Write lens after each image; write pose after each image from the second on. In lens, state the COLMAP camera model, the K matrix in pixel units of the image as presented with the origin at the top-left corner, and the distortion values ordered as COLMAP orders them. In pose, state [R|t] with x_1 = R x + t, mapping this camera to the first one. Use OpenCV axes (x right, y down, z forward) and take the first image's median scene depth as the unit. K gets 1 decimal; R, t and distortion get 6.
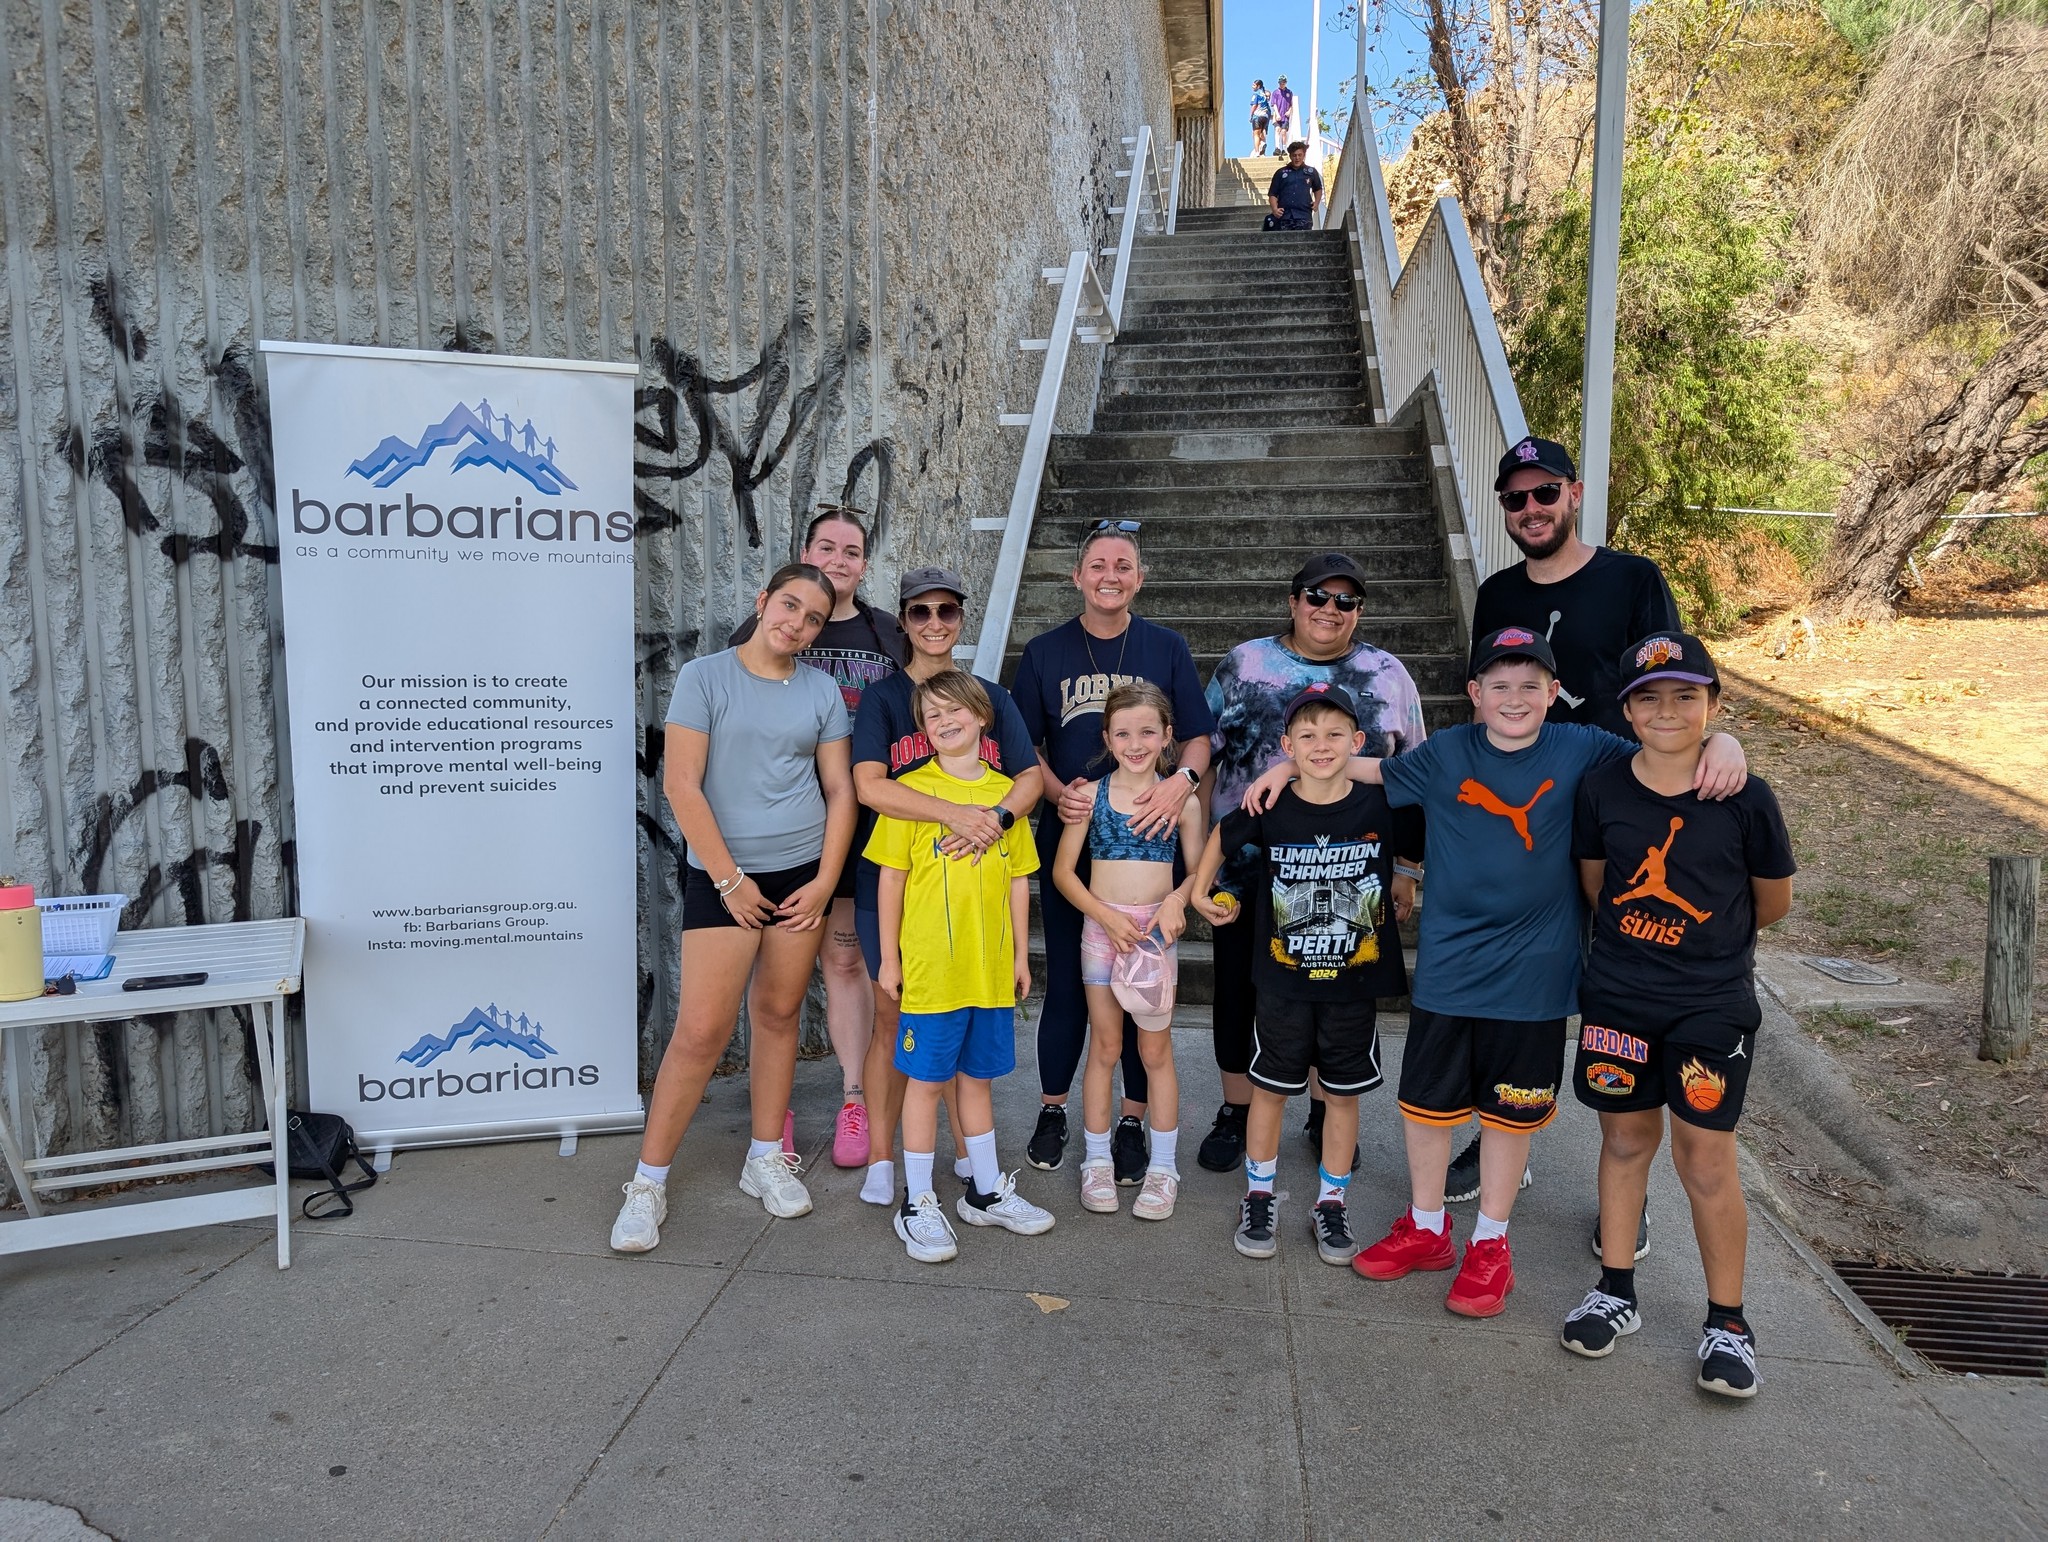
lens RADIAL K [[1497.4, 0, 1017.9], [0, 1497.4, 767.9], [0, 0, 1]] dist [-0.001081, -0.001555]
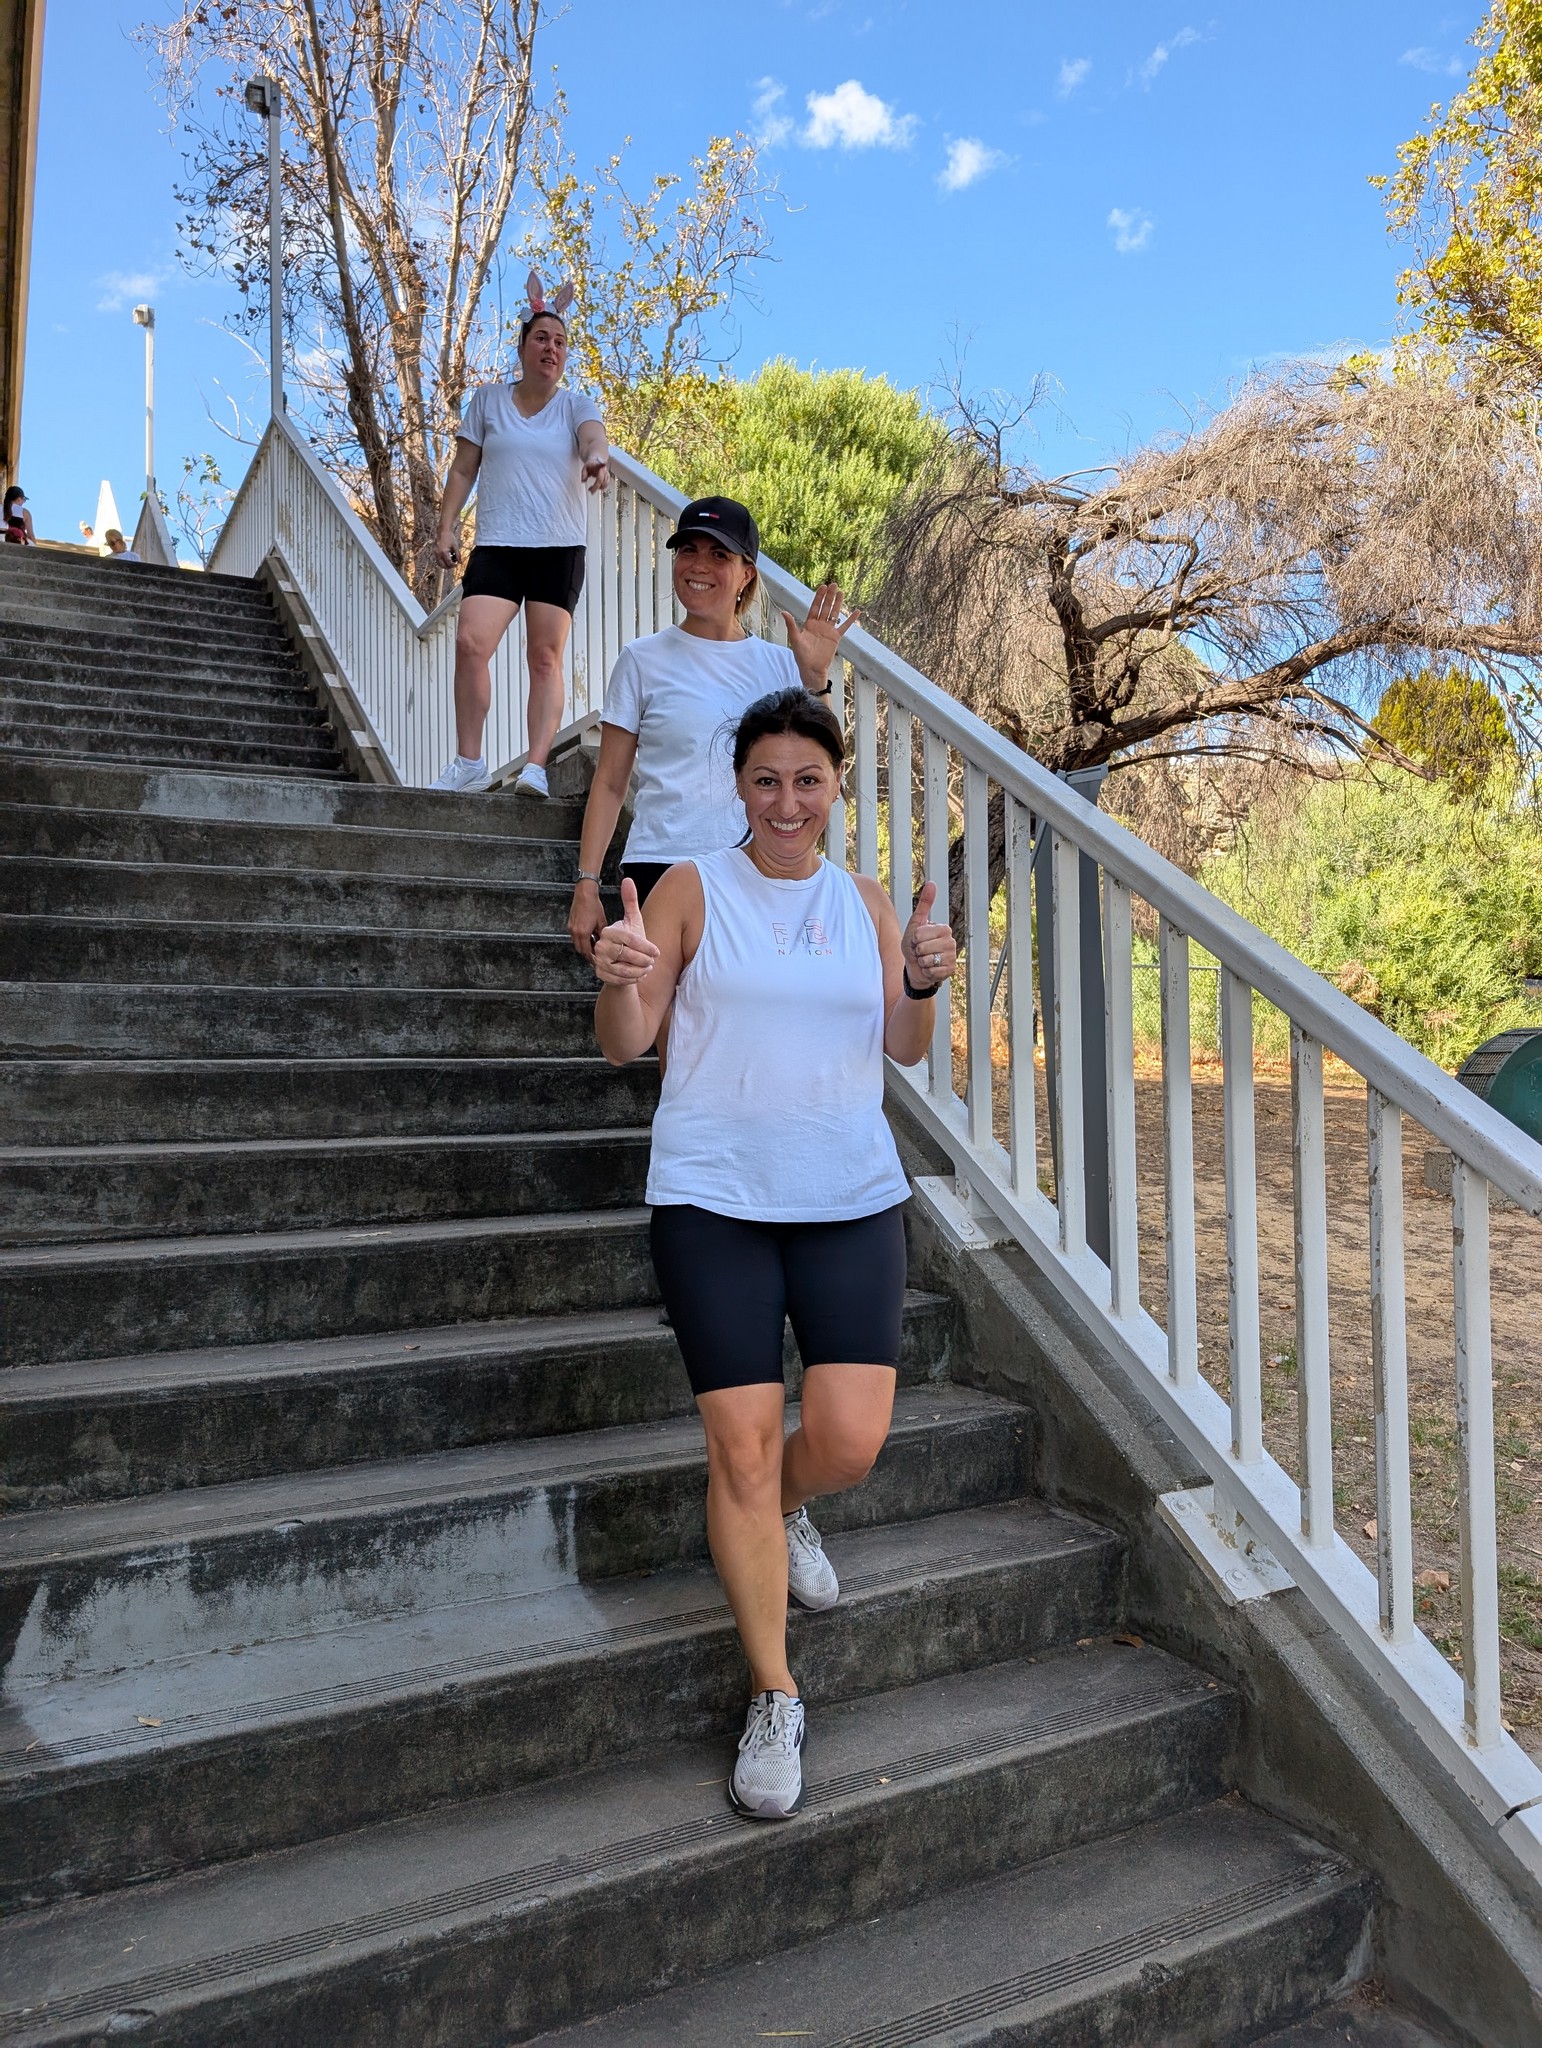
lens RADIAL K [[1497.4, 0, 766.6], [0, 1497.4, 1040.6], [0, 0, 1]] dist [-0.001081, -0.001555]
pose [[0.809687, 0.006995, 0.586821, -0.017150], [0.068167, 0.992039, -0.105882, -0.045057], [-0.582890, 0.125733, 0.802764, 0.343792]]
